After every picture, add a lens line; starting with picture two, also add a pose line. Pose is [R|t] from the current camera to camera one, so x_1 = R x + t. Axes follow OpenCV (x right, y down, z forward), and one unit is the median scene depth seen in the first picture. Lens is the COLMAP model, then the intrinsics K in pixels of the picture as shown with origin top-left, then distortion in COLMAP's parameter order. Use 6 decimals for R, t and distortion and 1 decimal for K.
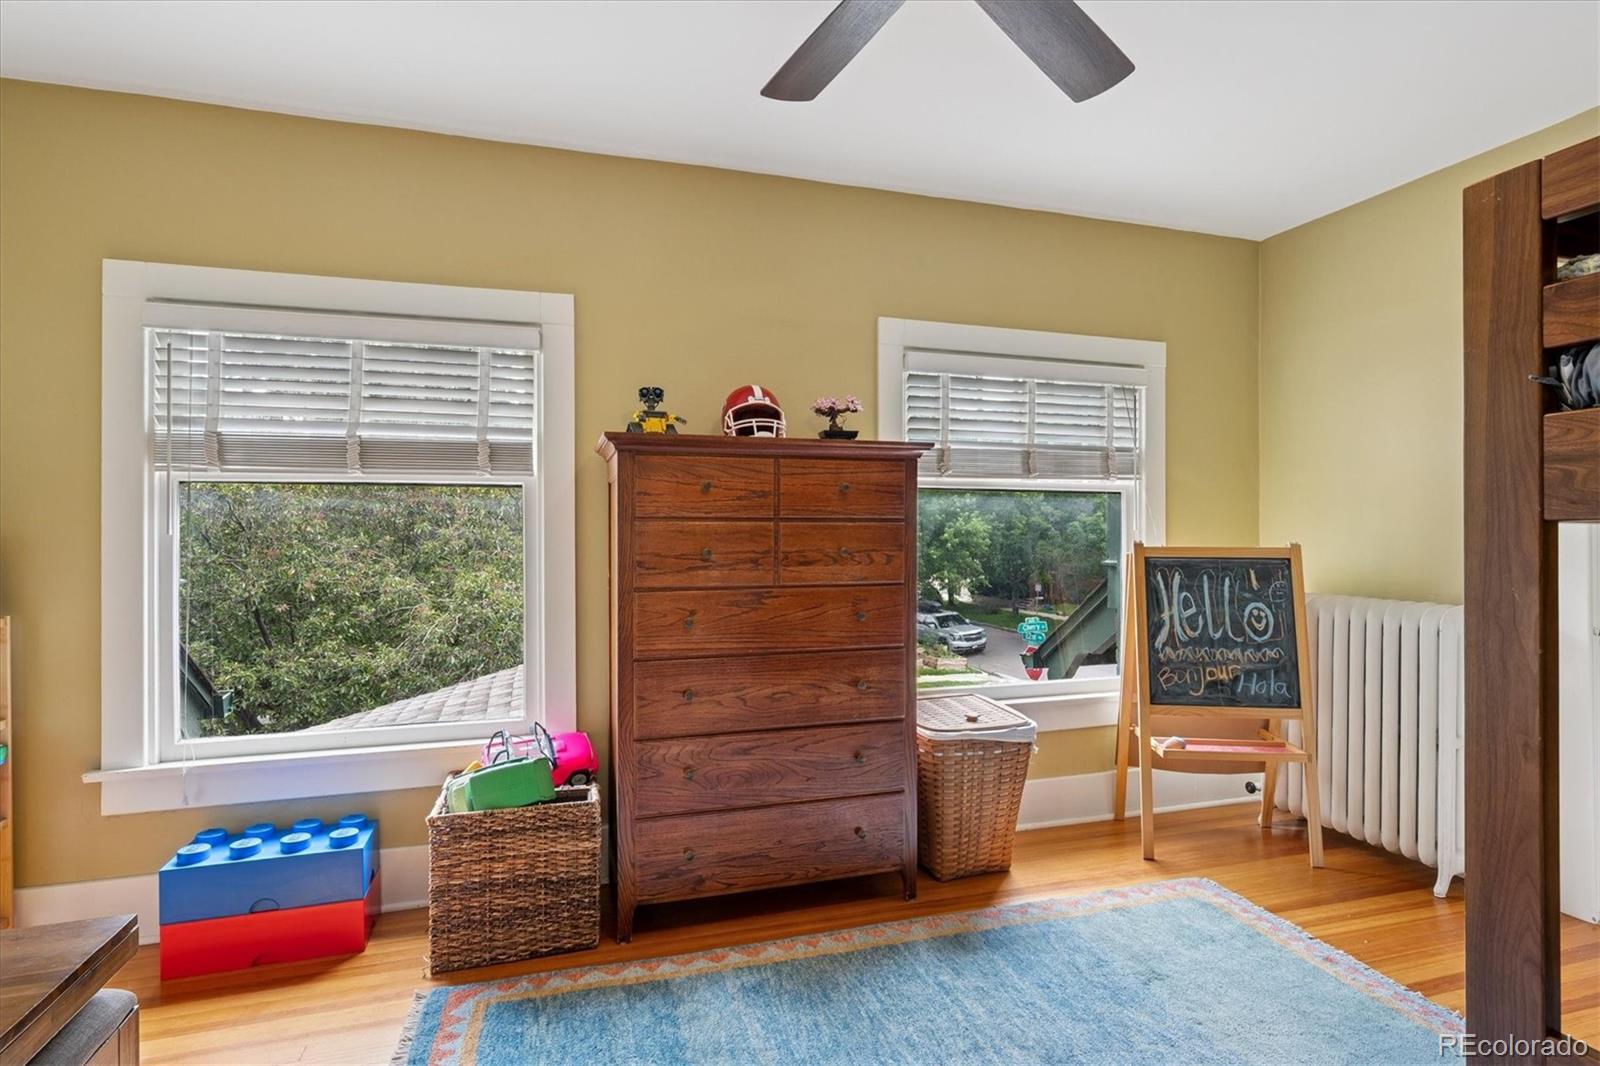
lens RADIAL K [[815.0, 0, 802.4], [0, 815.0, 531.5], [0, 0, 1]] dist [-0.001629, 0.000076]
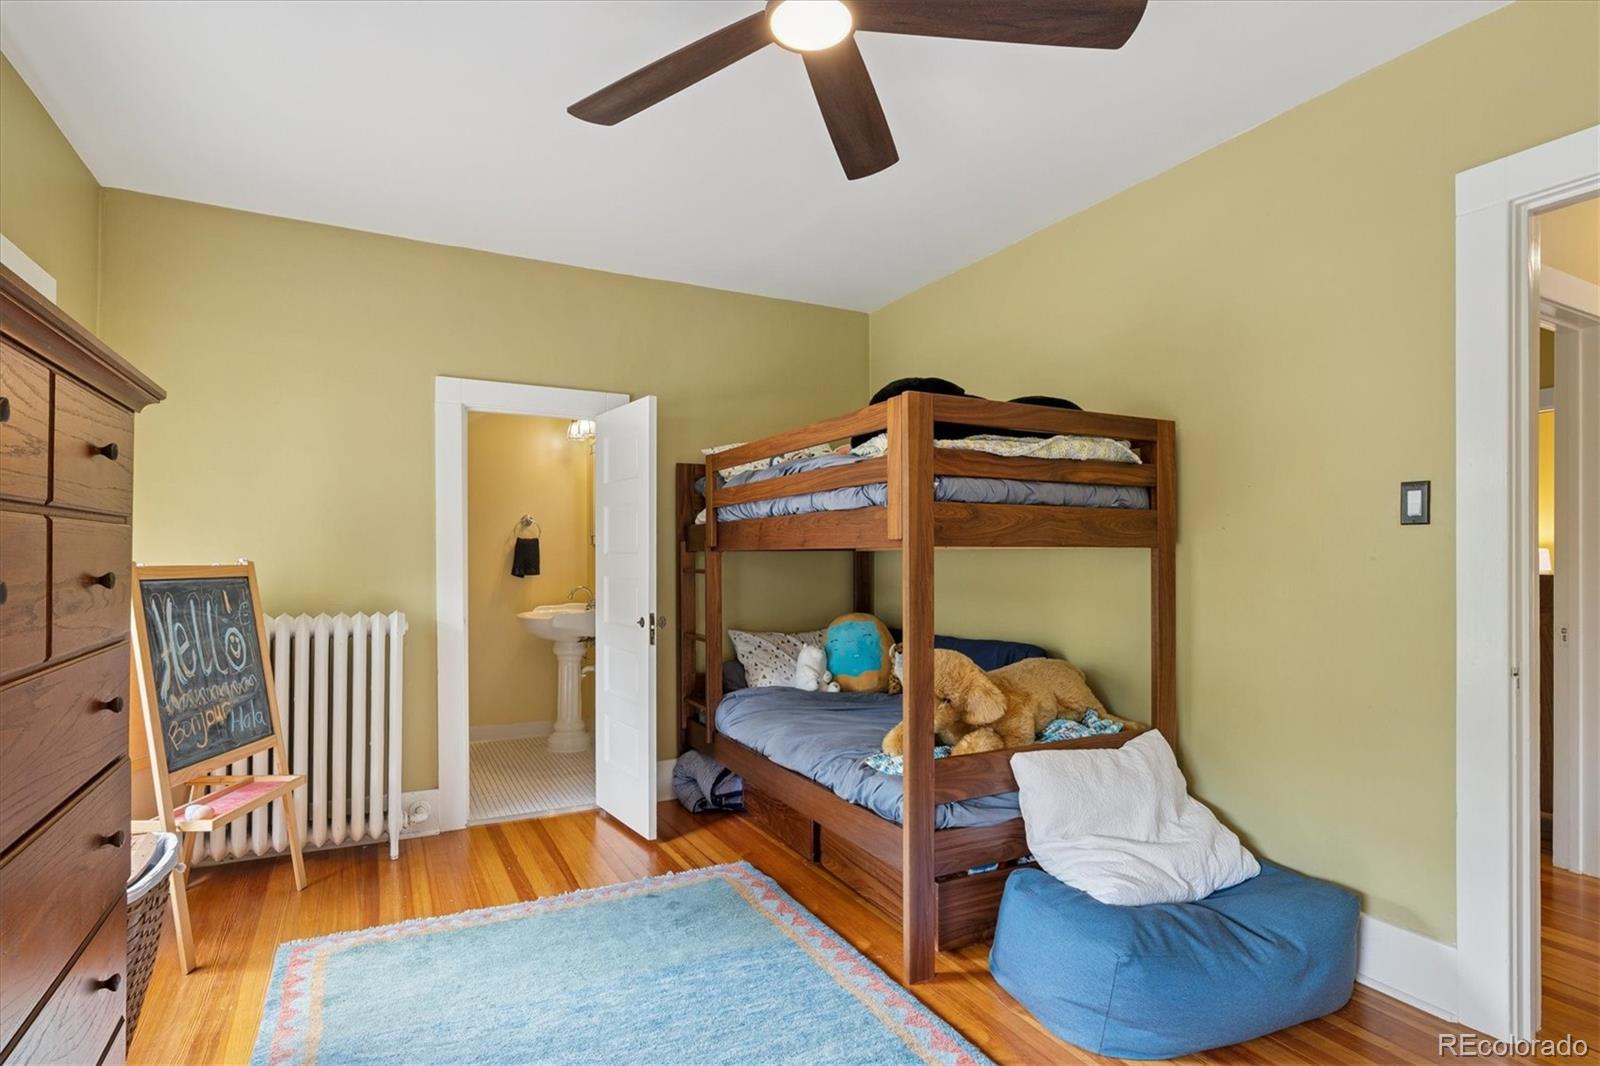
lens RADIAL K [[815.0, 0, 802.1], [0, 815.0, 548.7], [0, 0, 1]] dist [-0.001629, 0.000076]
pose [[-0.176468, 0.007866, 0.984275, -0.420081], [-0.006357, 0.999938, -0.009131, 0.005986], [-0.984286, -0.007869, -0.176407, 0.548299]]
